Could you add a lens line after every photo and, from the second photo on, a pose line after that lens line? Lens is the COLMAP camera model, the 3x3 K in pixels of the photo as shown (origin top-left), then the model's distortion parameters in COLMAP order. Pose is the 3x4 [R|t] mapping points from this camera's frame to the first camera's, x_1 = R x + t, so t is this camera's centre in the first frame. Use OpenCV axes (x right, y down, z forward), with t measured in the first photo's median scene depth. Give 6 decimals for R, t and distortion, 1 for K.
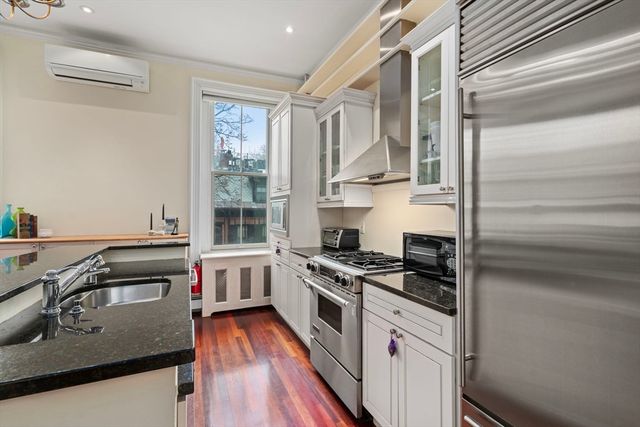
lens RADIAL K [[303.7, 0, 320.0], [0, 303.7, 213.5], [0, 0, 1]] dist [0.000723, 0.000173]
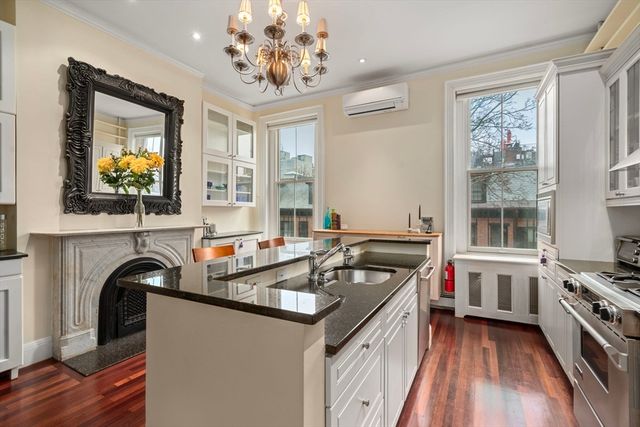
lens RADIAL K [[296.1, 0, 320.0], [0, 296.1, 213.5], [0, 0, 1]] dist [-0.001514, 0.000053]
pose [[0.612915, 0.004322, -0.790137, 0.119752], [-0.005110, 0.999986, 0.001506, -0.000019], [0.790132, 0.003114, 0.612929, 0.047163]]
